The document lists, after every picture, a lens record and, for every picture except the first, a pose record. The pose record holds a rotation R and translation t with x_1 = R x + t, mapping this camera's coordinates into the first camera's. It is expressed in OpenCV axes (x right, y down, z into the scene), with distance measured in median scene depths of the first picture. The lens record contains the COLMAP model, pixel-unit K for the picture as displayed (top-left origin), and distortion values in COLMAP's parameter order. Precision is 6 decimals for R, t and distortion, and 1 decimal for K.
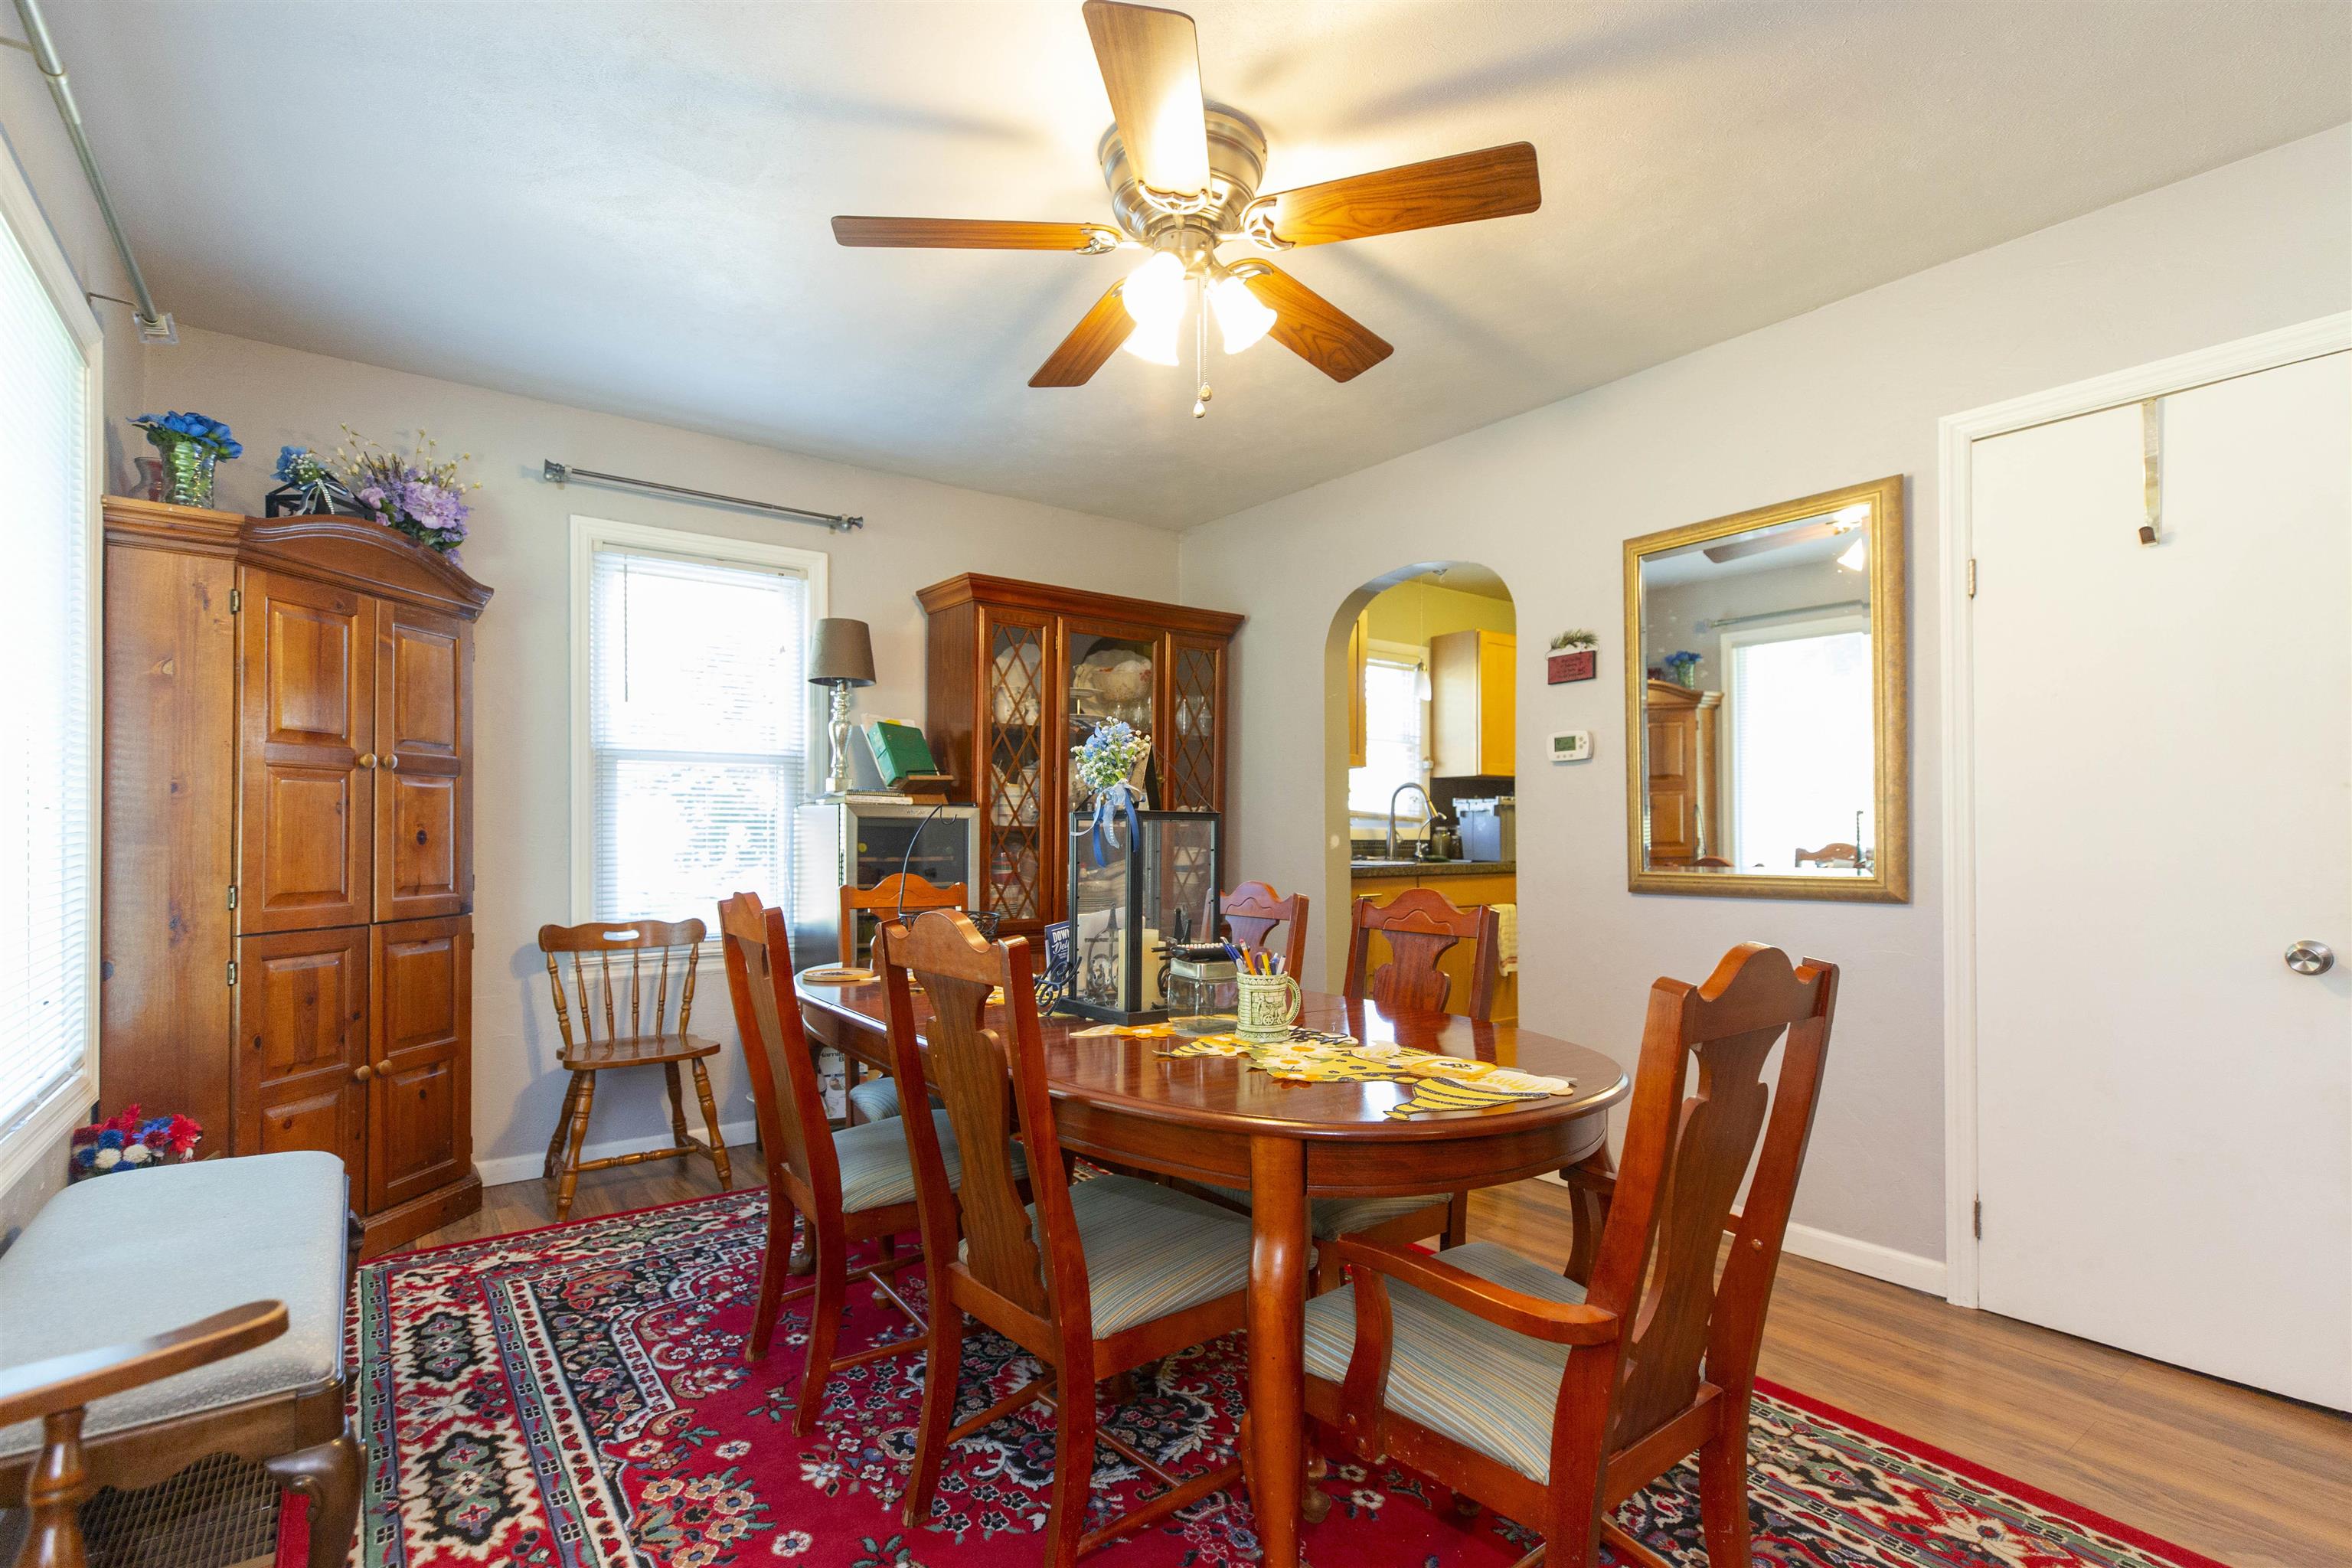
lens RADIAL K [[1080.3, 0, 1159.9], [0, 1080.3, 829.6], [0, 0, 1]] dist [0.001407, 0.000274]
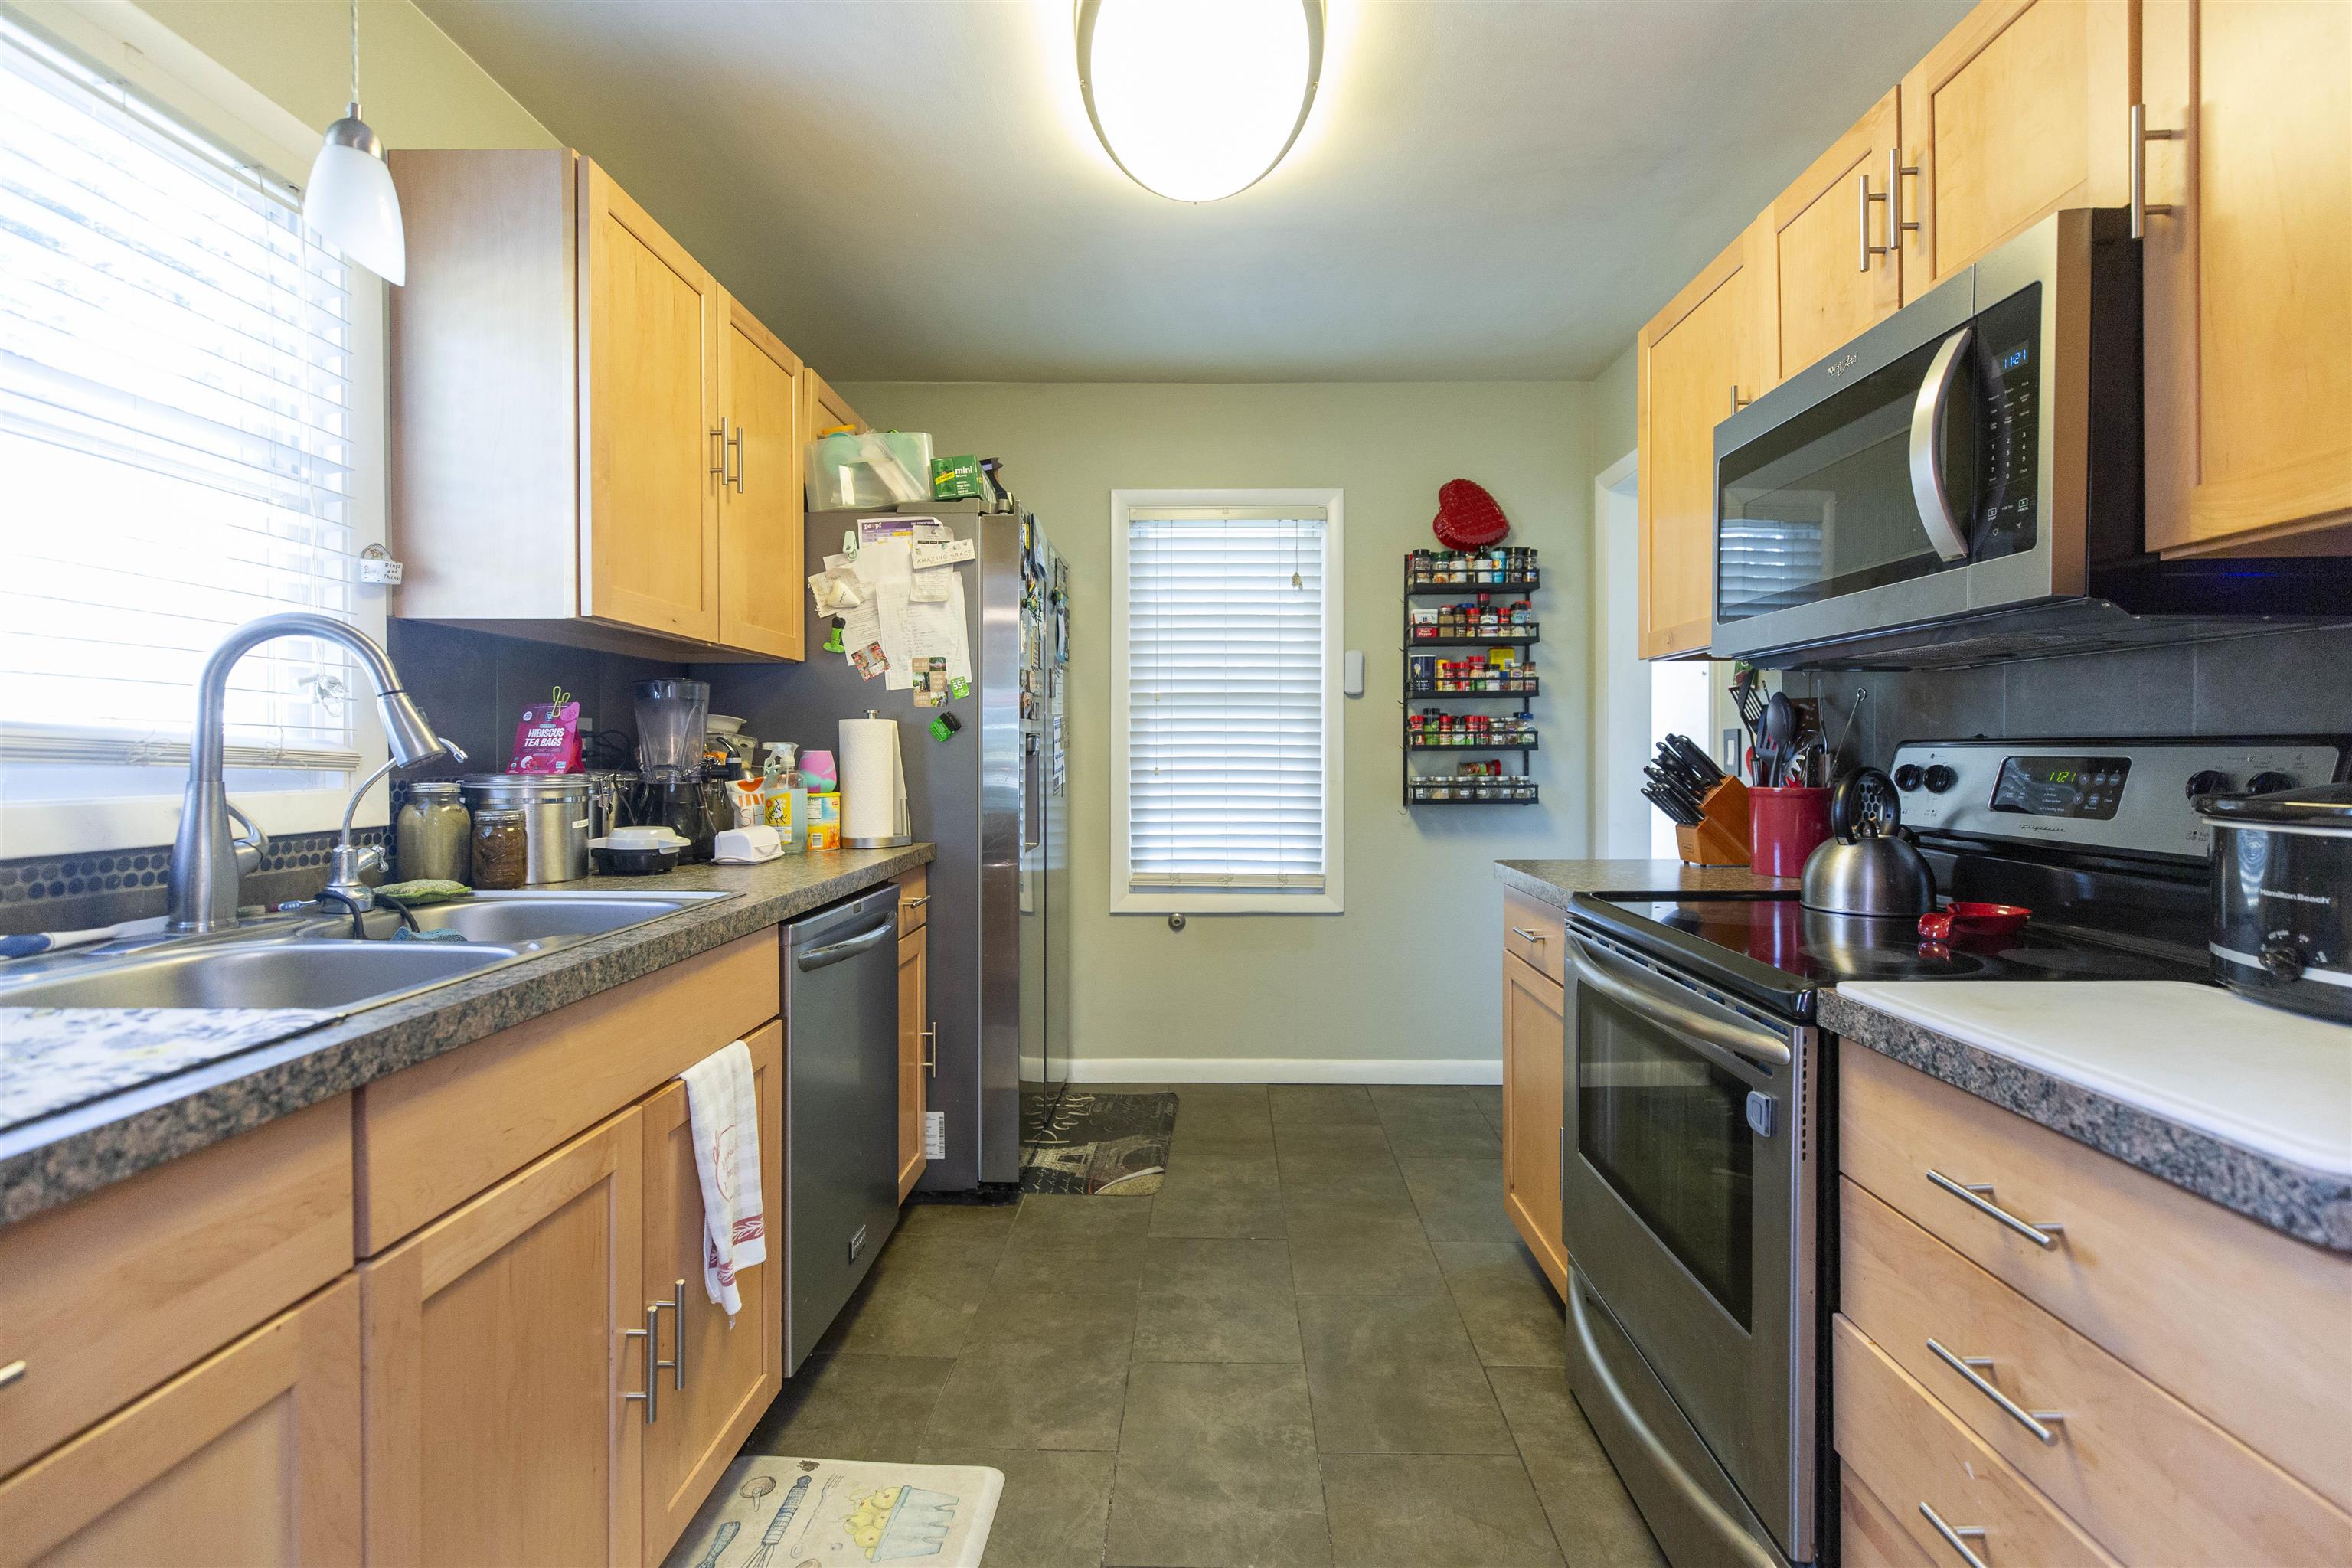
lens RADIAL K [[1080.3, 0, 1174.2], [0, 1080.3, 781.1], [0, 0, 1]] dist [0.001407, 0.000274]
pose [[0.628420, -0.011919, 0.777783, 0.159281], [0.003470, 0.999916, 0.012520, -0.006769], [-0.777866, -0.005169, 0.628409, 0.666715]]
